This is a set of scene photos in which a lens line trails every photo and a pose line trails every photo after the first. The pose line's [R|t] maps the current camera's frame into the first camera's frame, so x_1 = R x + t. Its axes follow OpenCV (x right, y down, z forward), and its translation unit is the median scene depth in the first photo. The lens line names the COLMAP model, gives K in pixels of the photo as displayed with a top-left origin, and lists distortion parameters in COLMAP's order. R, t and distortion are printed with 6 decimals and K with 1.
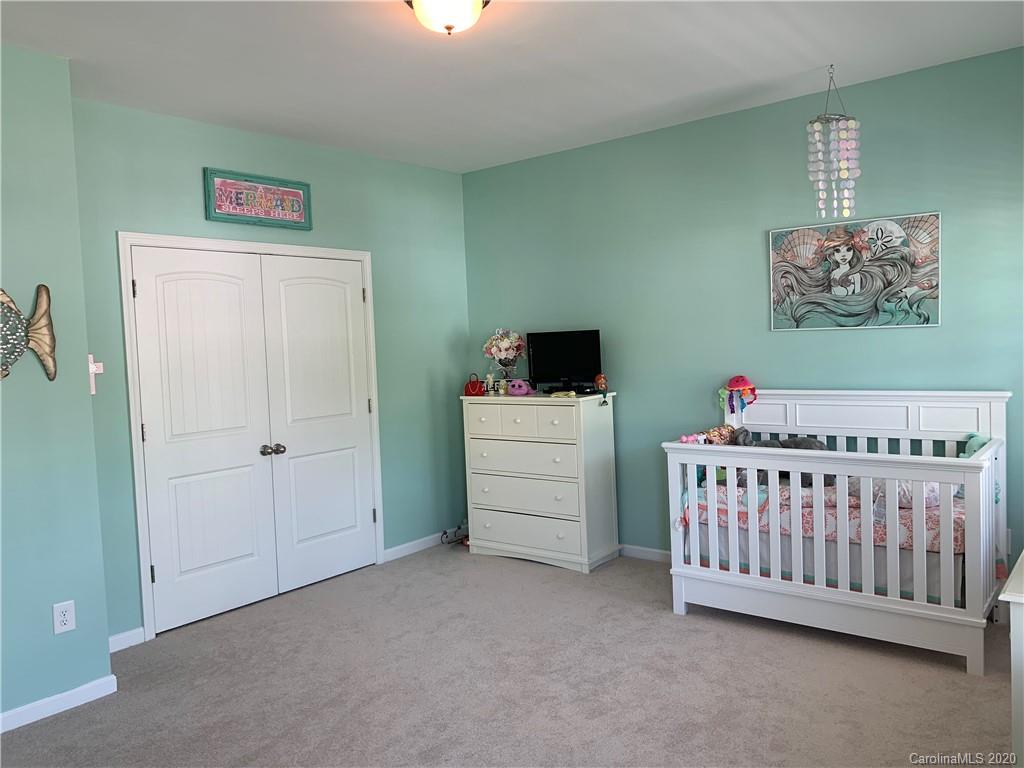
lens RADIAL K [[789.3, 0, 509.1], [0, 789.3, 380.2], [0, 0, 1]] dist [0.056338, -0.043516]
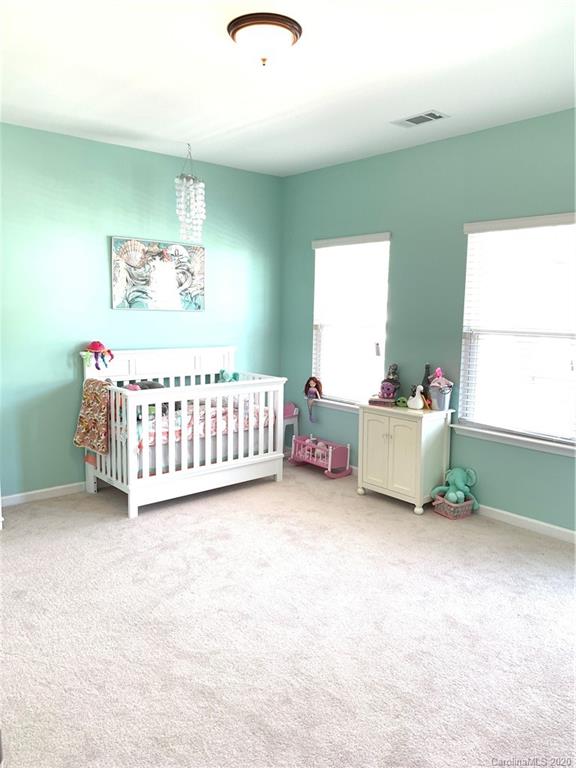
lens RADIAL K [[592.0, 0, 285.6], [0, 592.0, 386.1], [0, 0, 1]] dist [0.056338, -0.043516]
pose [[0.173675, -0.083754, 0.981235, -0.739589], [0.032352, 0.996324, 0.079316, 0.000191], [-0.984272, 0.017970, 0.175746, 0.582673]]
